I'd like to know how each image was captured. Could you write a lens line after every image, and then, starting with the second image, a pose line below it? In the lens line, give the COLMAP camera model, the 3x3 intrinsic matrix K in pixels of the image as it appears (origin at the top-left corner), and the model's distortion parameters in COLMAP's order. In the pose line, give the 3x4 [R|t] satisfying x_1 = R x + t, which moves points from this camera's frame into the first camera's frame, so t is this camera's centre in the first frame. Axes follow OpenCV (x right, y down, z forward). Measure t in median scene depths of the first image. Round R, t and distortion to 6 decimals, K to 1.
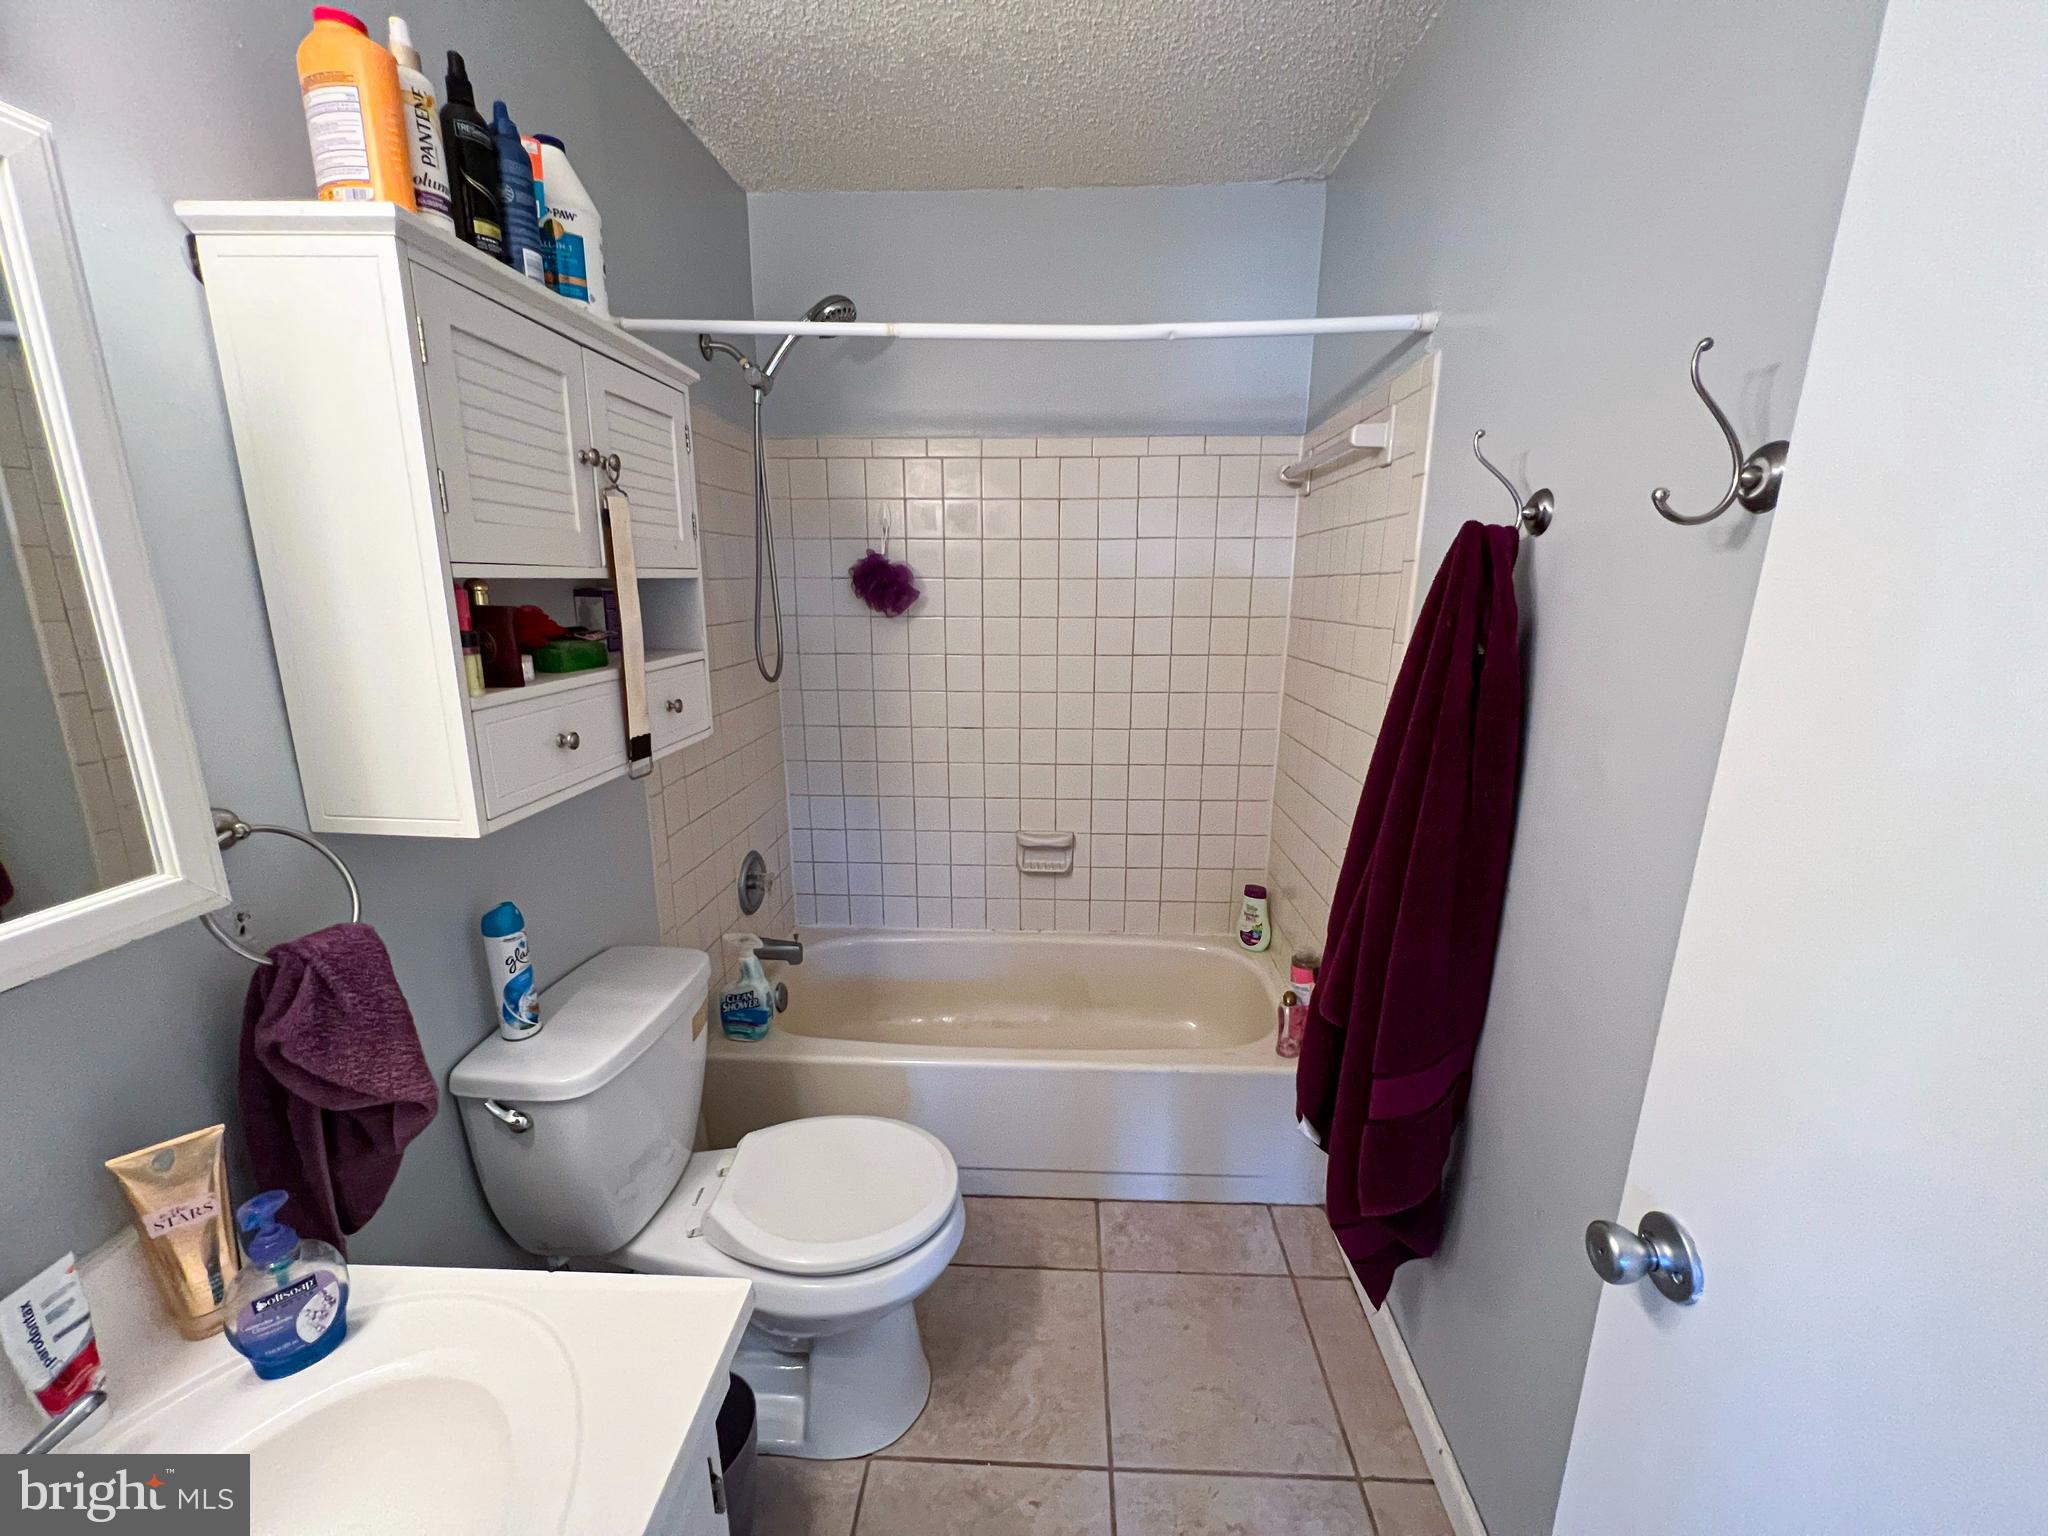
lens RADIAL K [[821.1, 0, 1015.7], [0, 821.1, 778.9], [0, 0, 1]] dist [0.000694, 0.000171]
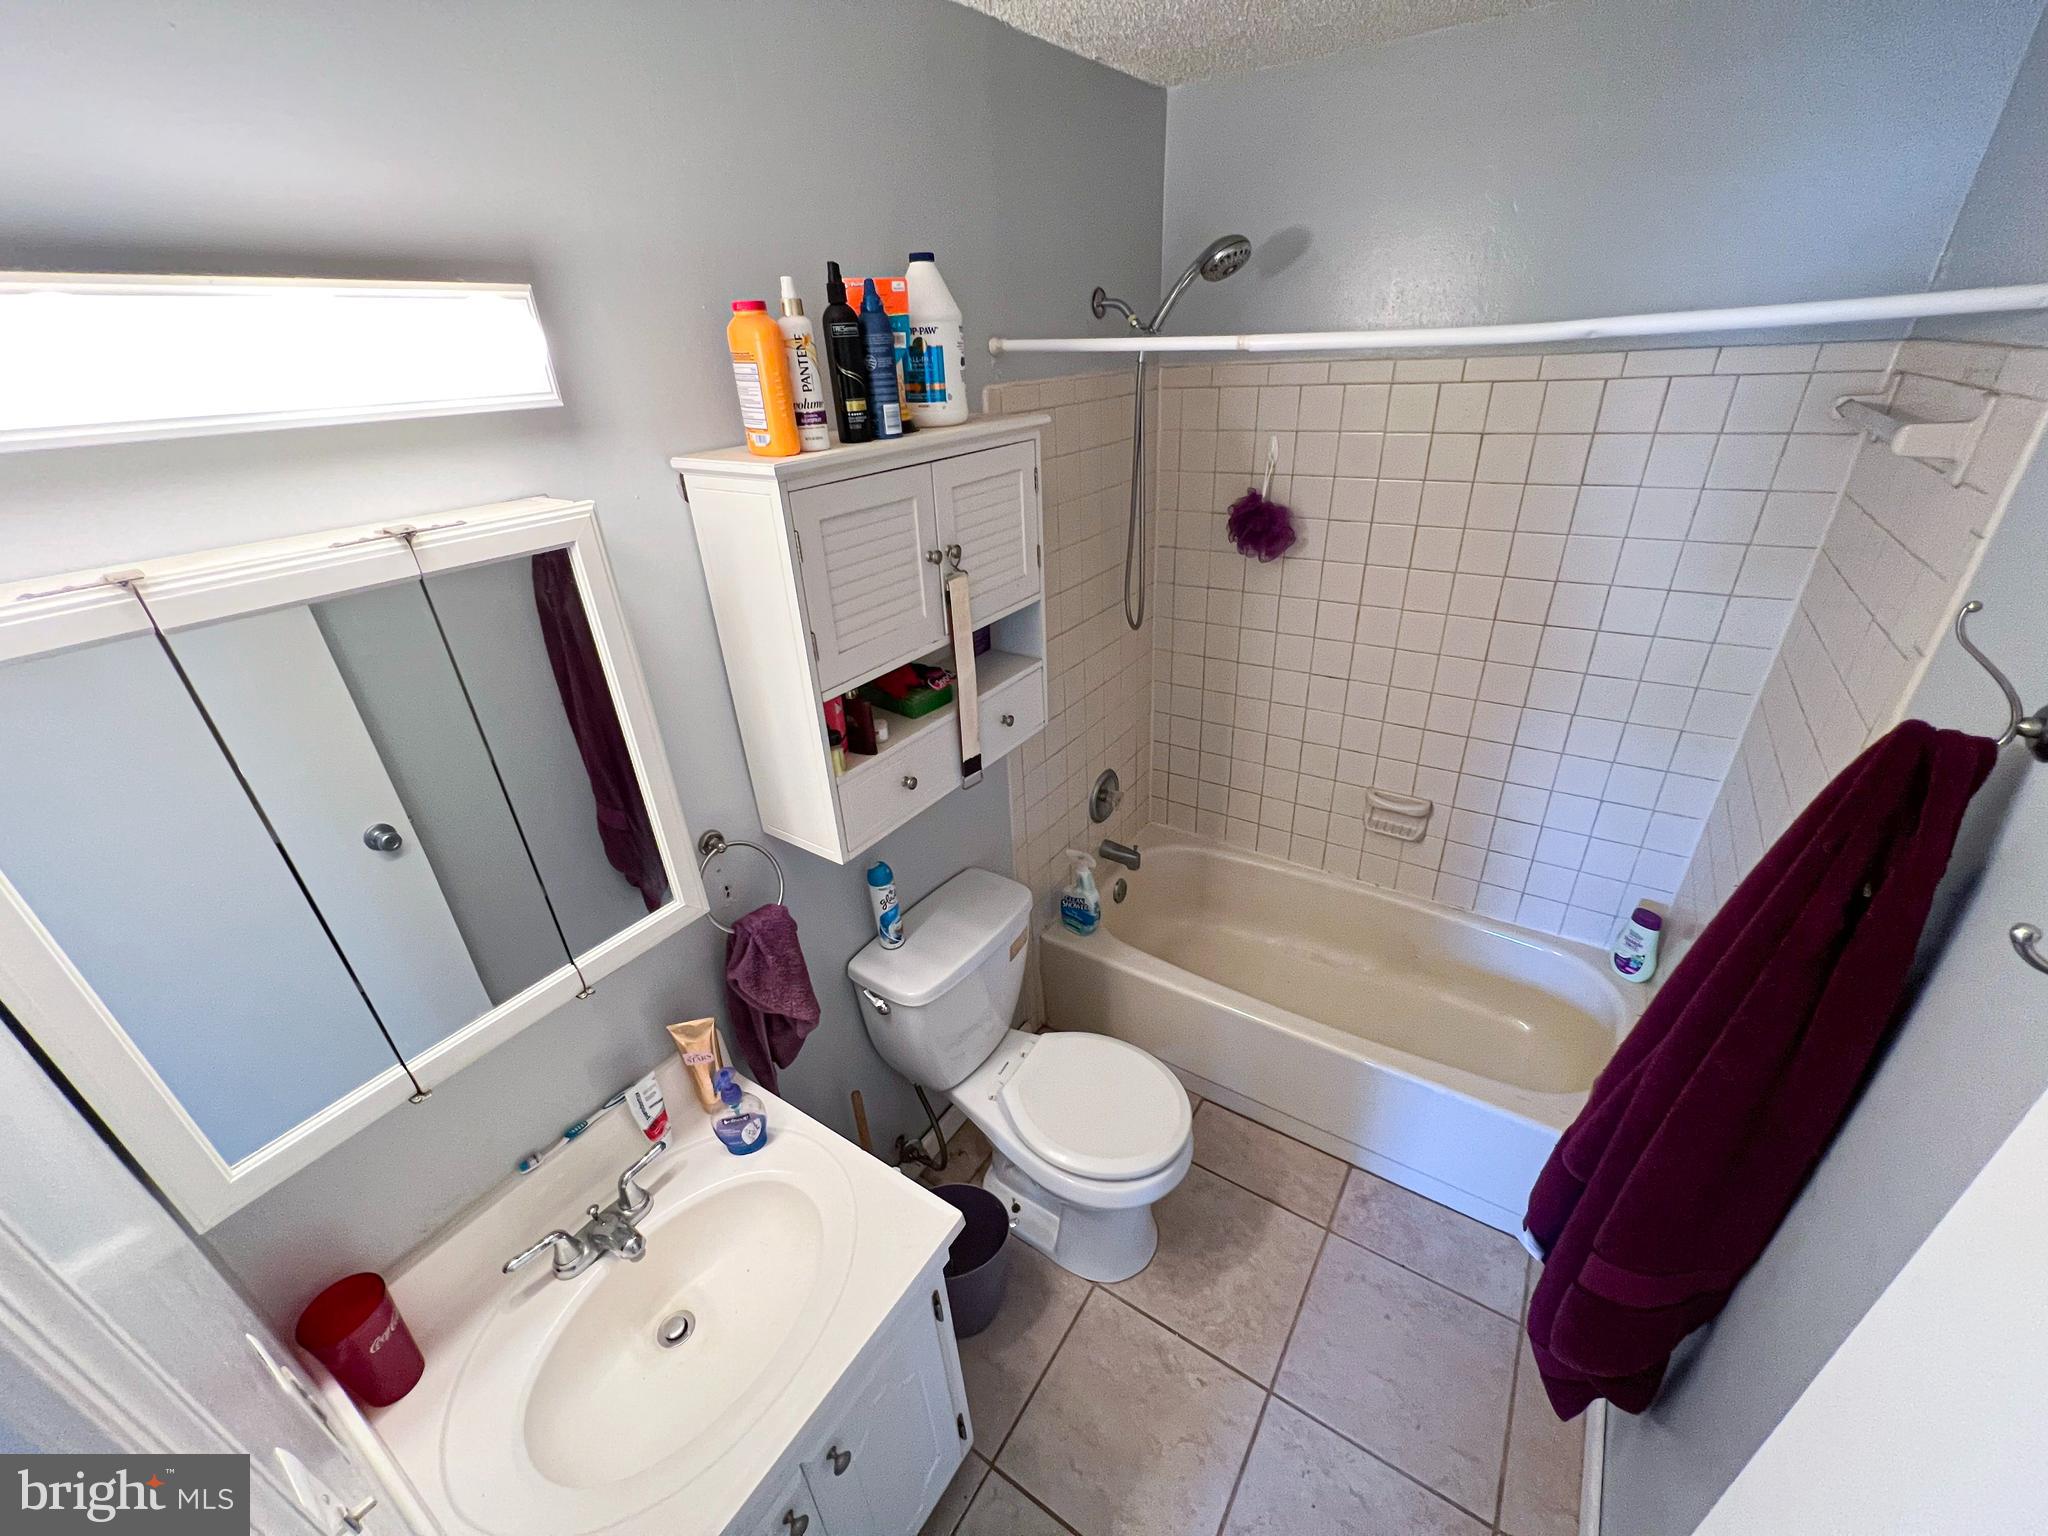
lens RADIAL K [[810.8, 0, 1015.3], [0, 810.8, 776.6], [0, 0, 1]] dist [-0.003053, -0.000244]
pose [[0.854511, 0.196957, -0.480645, 0.218999], [-0.065868, 0.958942, 0.275848, -0.396453], [0.515241, -0.204056, 0.832399, -0.011768]]
